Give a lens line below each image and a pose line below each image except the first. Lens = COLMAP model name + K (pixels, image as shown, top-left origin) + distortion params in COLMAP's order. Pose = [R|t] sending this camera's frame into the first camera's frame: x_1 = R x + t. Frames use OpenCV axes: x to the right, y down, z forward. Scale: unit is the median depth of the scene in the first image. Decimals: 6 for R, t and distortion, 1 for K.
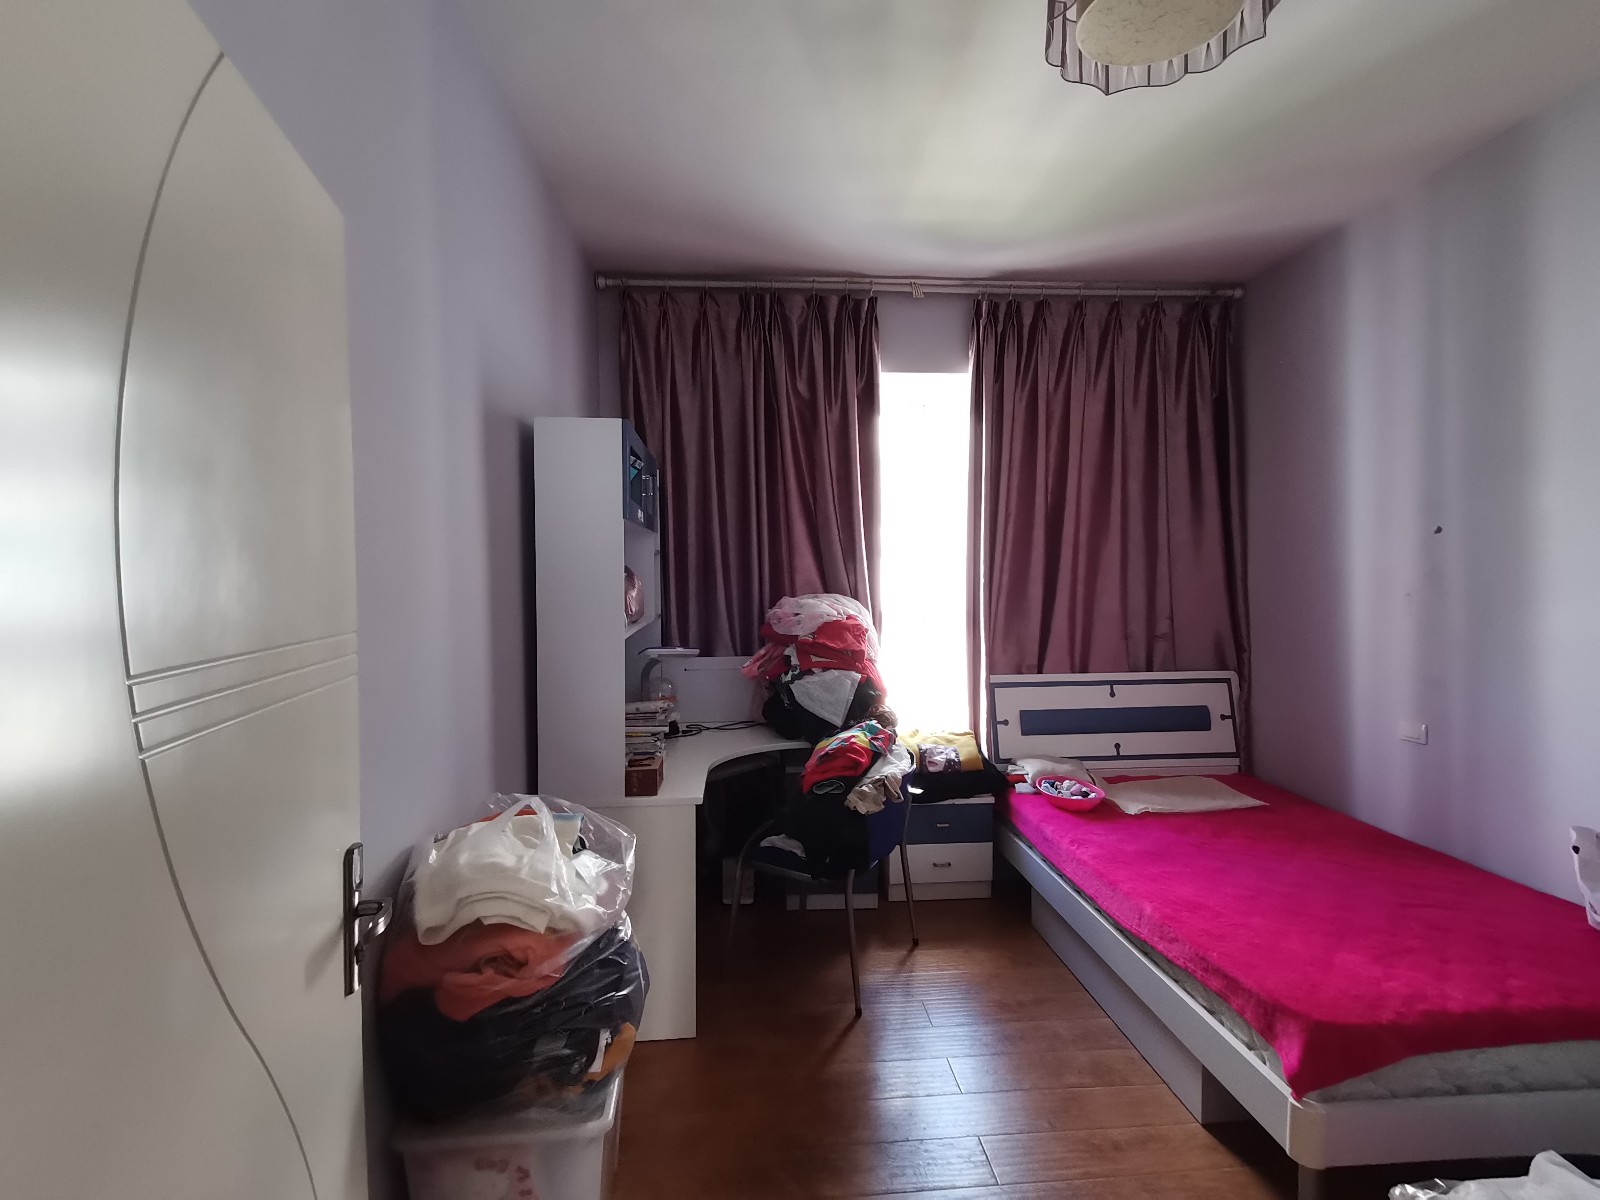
lens RADIAL K [[798.5, 0, 795.9], [0, 798.5, 599.1], [0, 0, 1]] dist [0.003248, -0.003315]
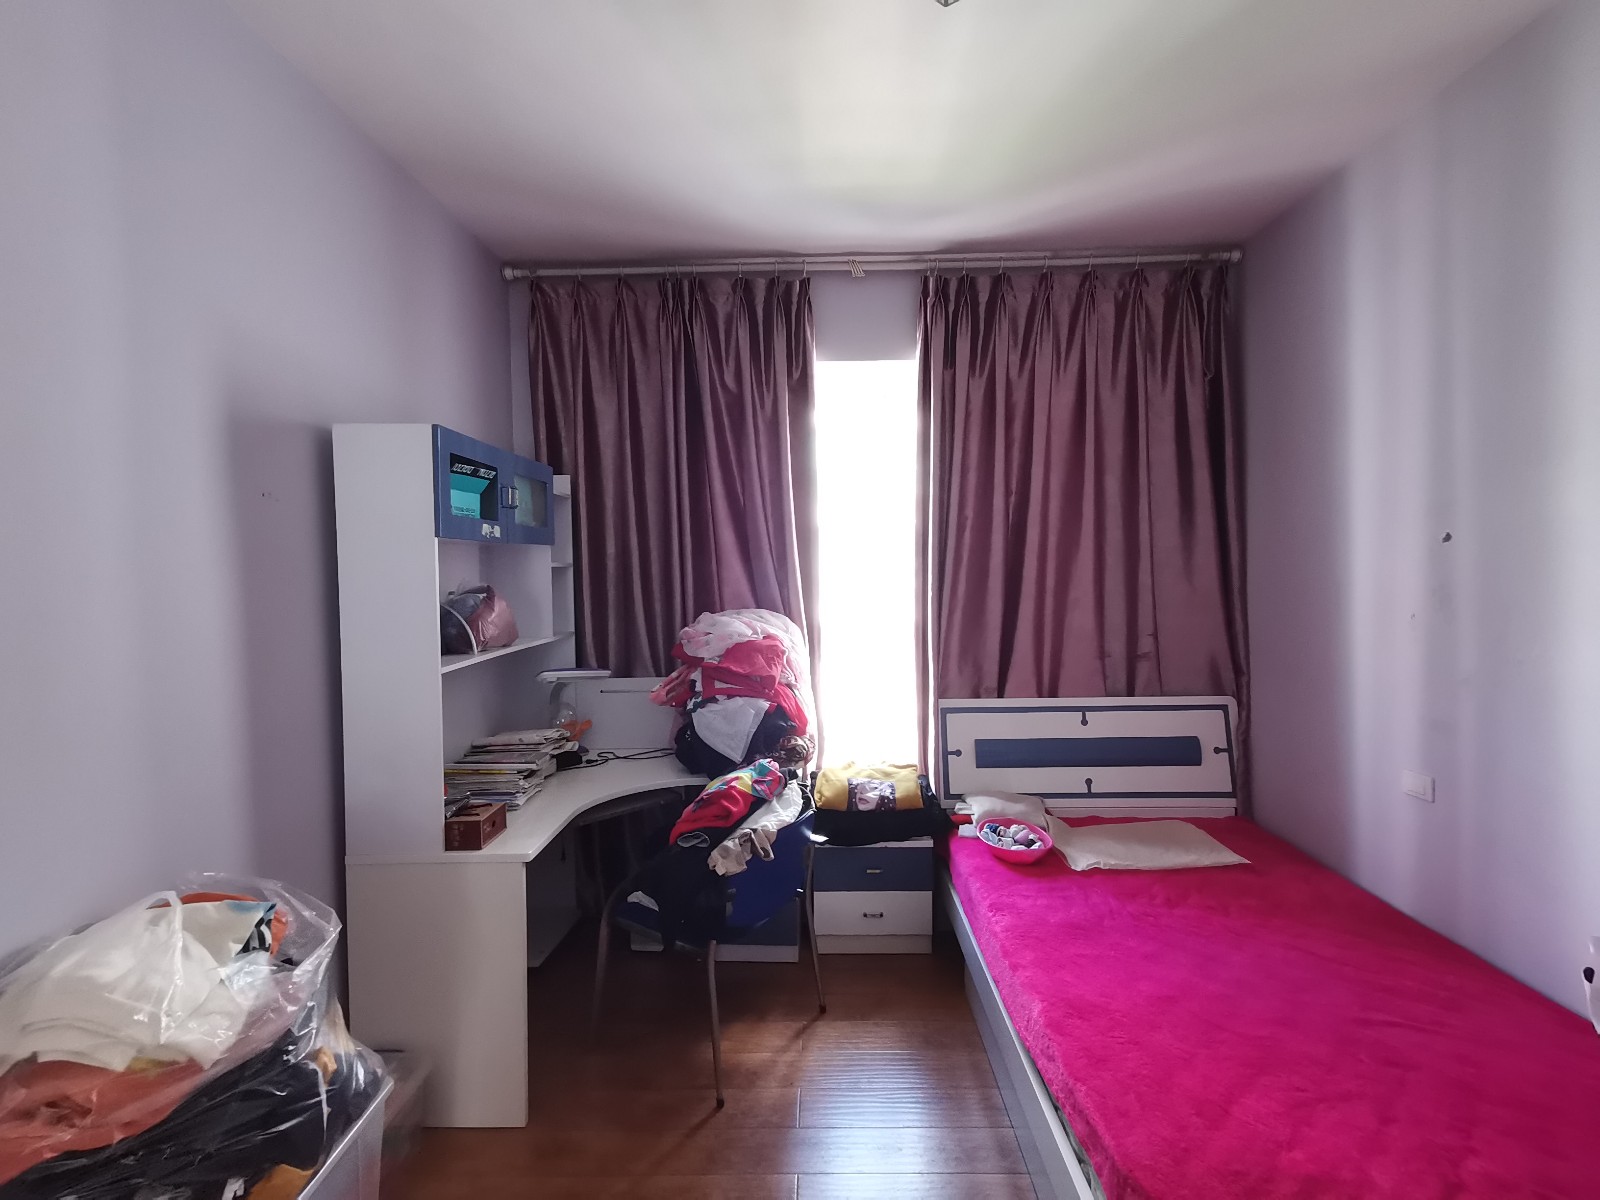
lens RADIAL K [[798.5, 0, 800.5], [0, 798.5, 598.0], [0, 0, 1]] dist [0.003248, -0.003315]
pose [[0.995370, -0.003079, -0.096063, 0.185396], [0.003908, 0.999957, 0.008446, -0.027549], [0.096033, -0.008783, 0.995339, 0.108900]]
